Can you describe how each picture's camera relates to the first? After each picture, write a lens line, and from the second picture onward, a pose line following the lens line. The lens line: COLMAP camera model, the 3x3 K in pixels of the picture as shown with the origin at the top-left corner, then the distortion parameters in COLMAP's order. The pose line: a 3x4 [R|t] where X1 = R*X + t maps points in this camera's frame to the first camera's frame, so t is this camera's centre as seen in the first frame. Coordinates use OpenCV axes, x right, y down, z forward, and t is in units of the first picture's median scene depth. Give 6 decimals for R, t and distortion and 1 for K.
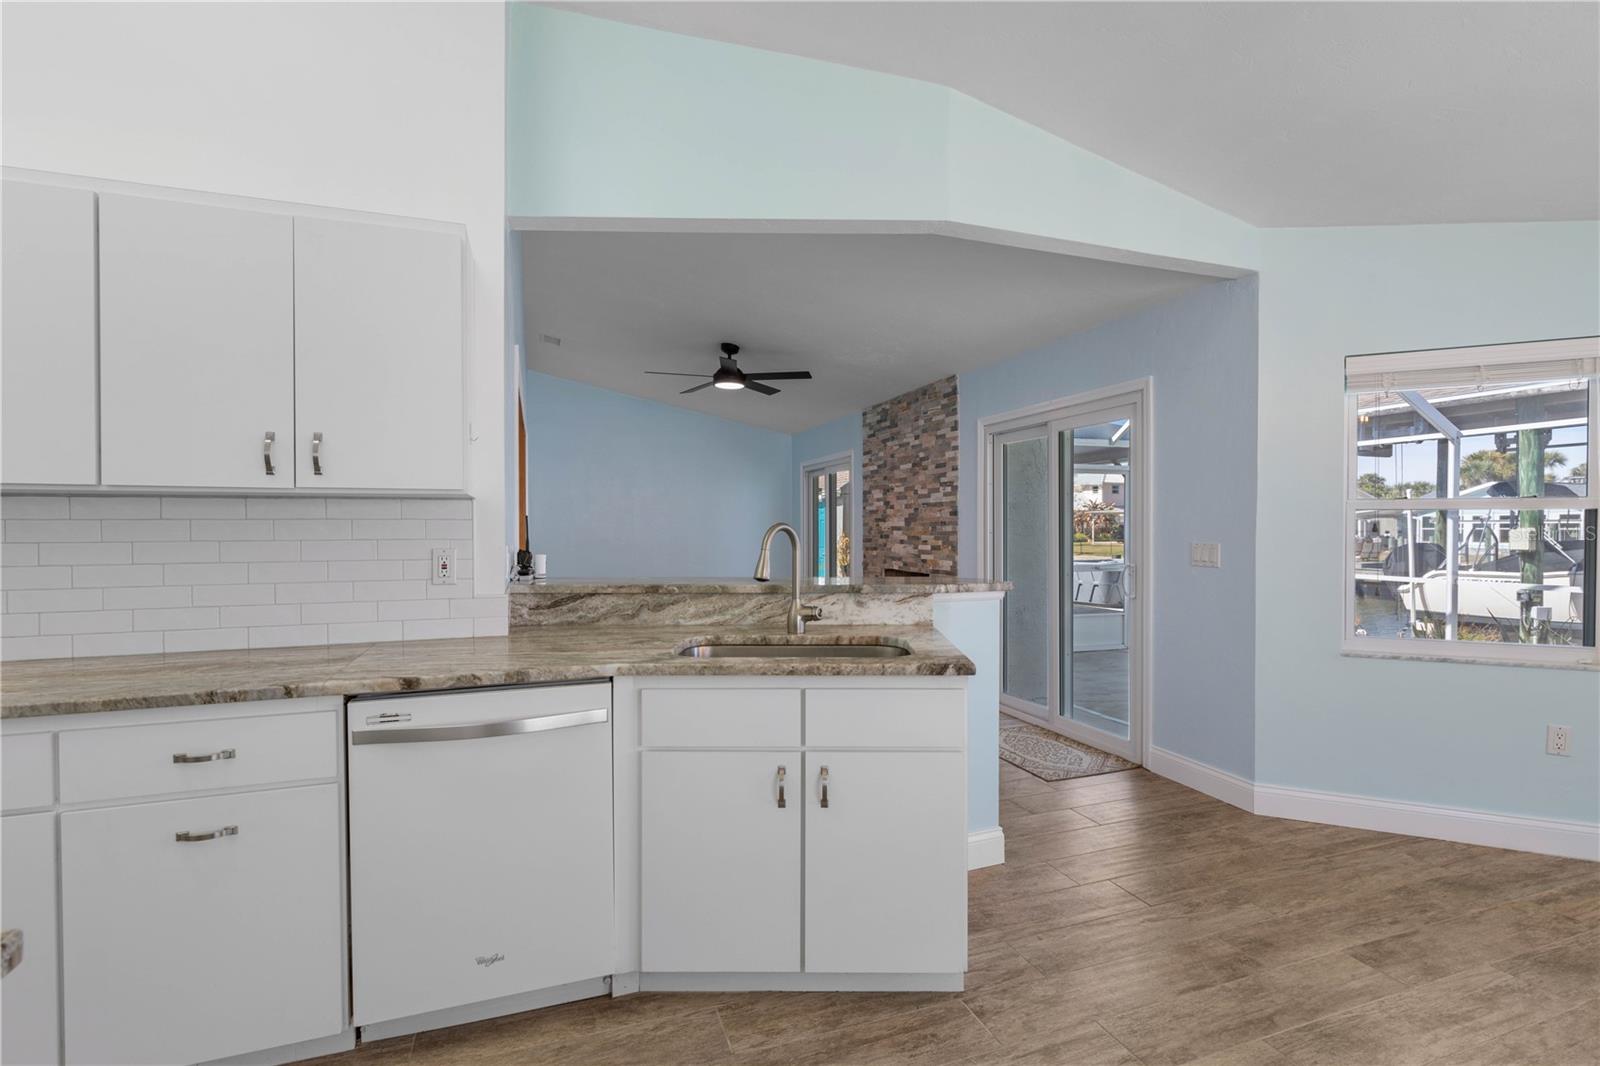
lens RADIAL K [[752.3, 0, 812.0], [0, 752.3, 533.2], [0, 0, 1]] dist [-0.001980, -0.001290]
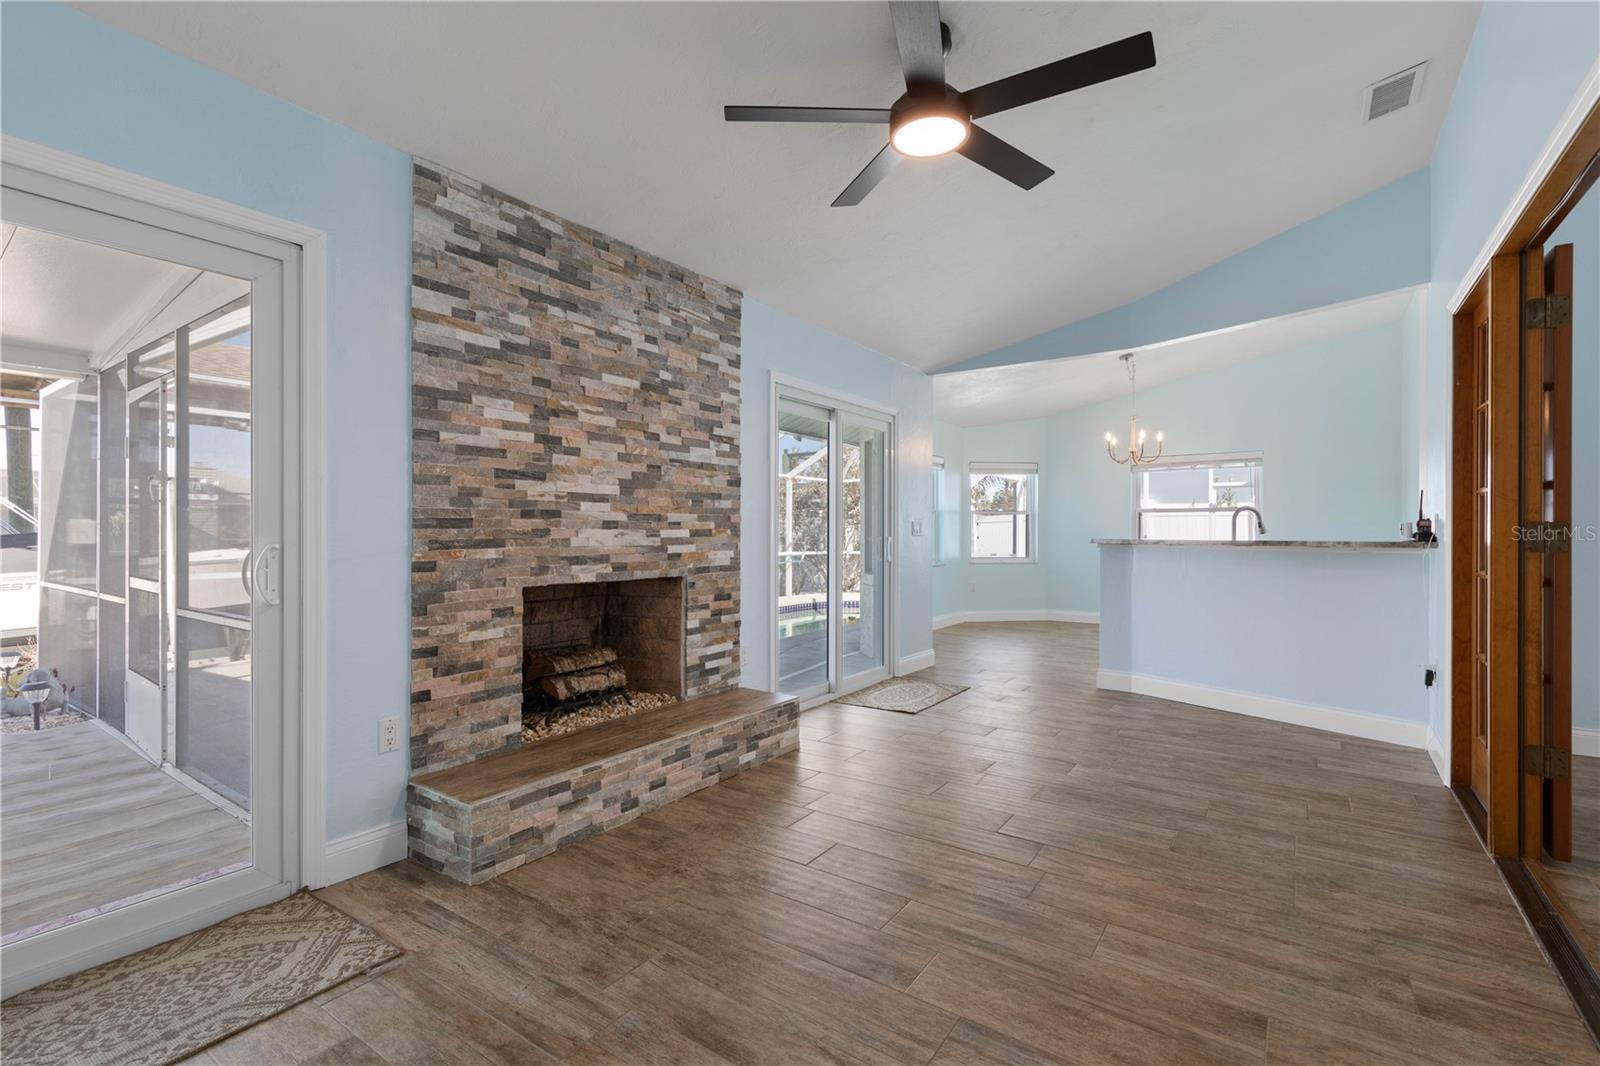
lens RADIAL K [[730.5, 0, 815.4], [0, 730.5, 534.6], [0, 0, 1]] dist [0.008870, -0.003675]
pose [[-0.575973, -0.003573, 0.817461, -0.415014], [0.004737, 0.999959, 0.007708, 0.016936], [-0.817455, 0.008312, -0.575932, 1.321065]]
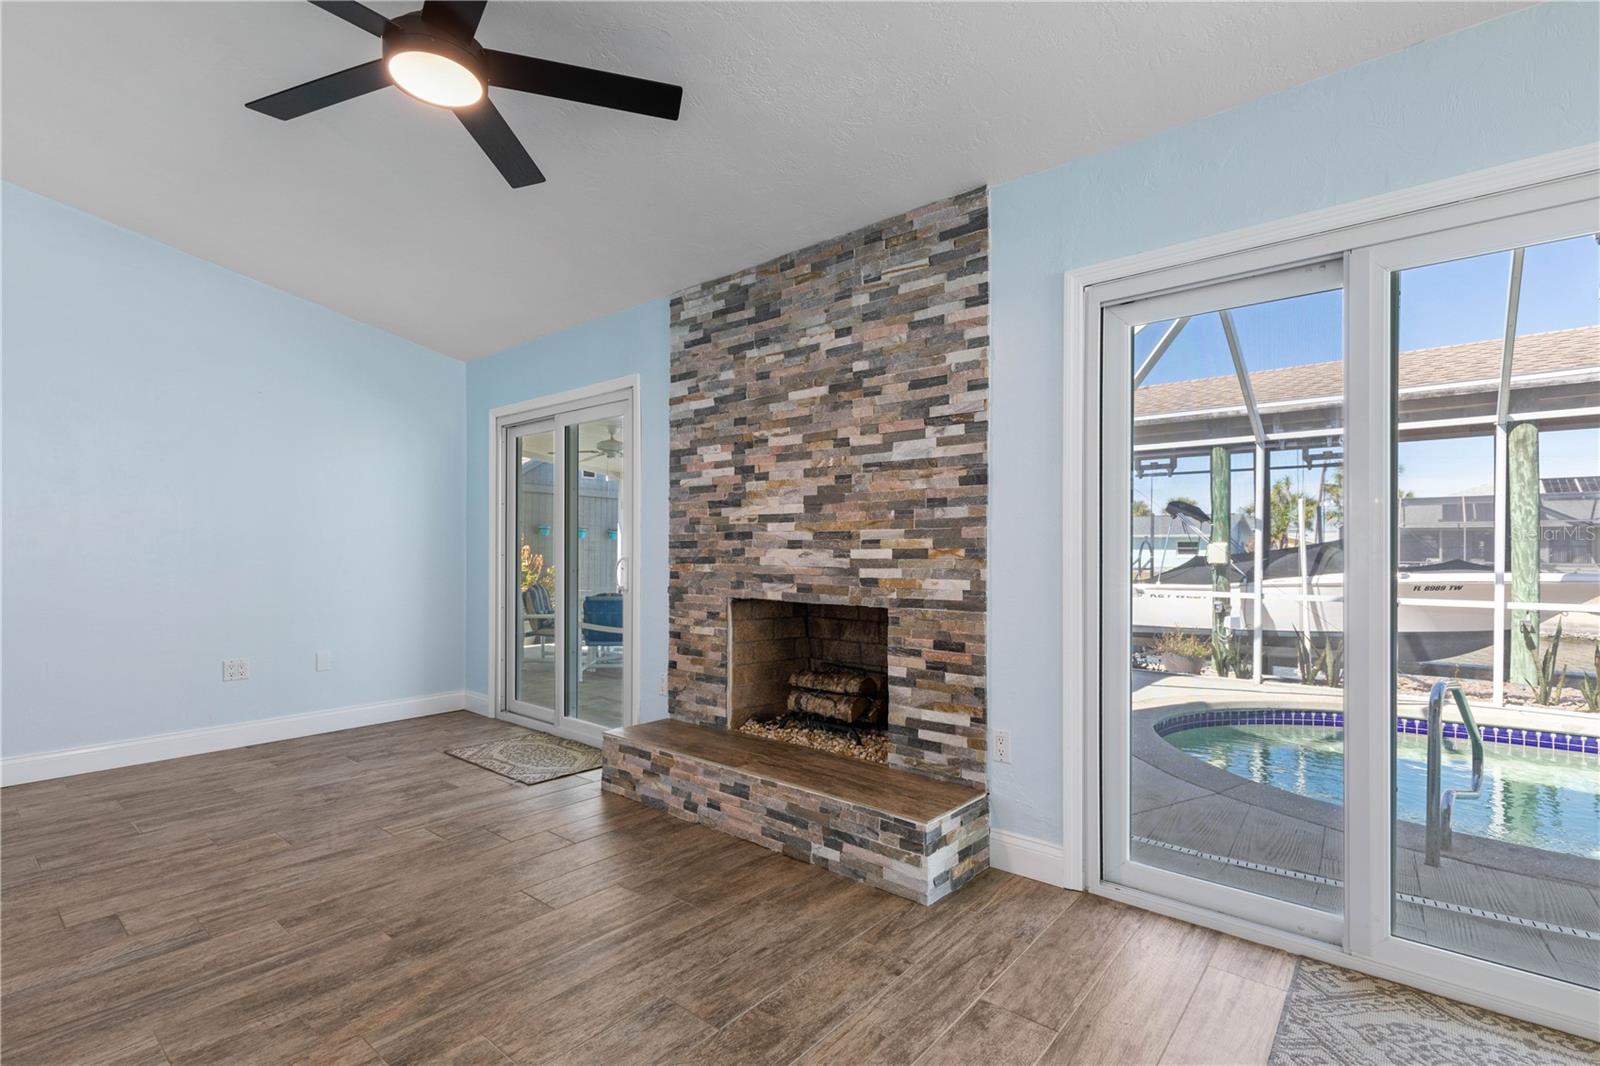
lens RADIAL K [[730.5, 0, 791.7], [0, 730.5, 553.8], [0, 0, 1]] dist [0.008870, -0.003675]
pose [[0.874161, 0.002348, 0.485631, -0.134508], [-0.001455, 0.999996, -0.002217, 0.021198], [-0.485635, 0.001231, 0.874161, 0.646409]]
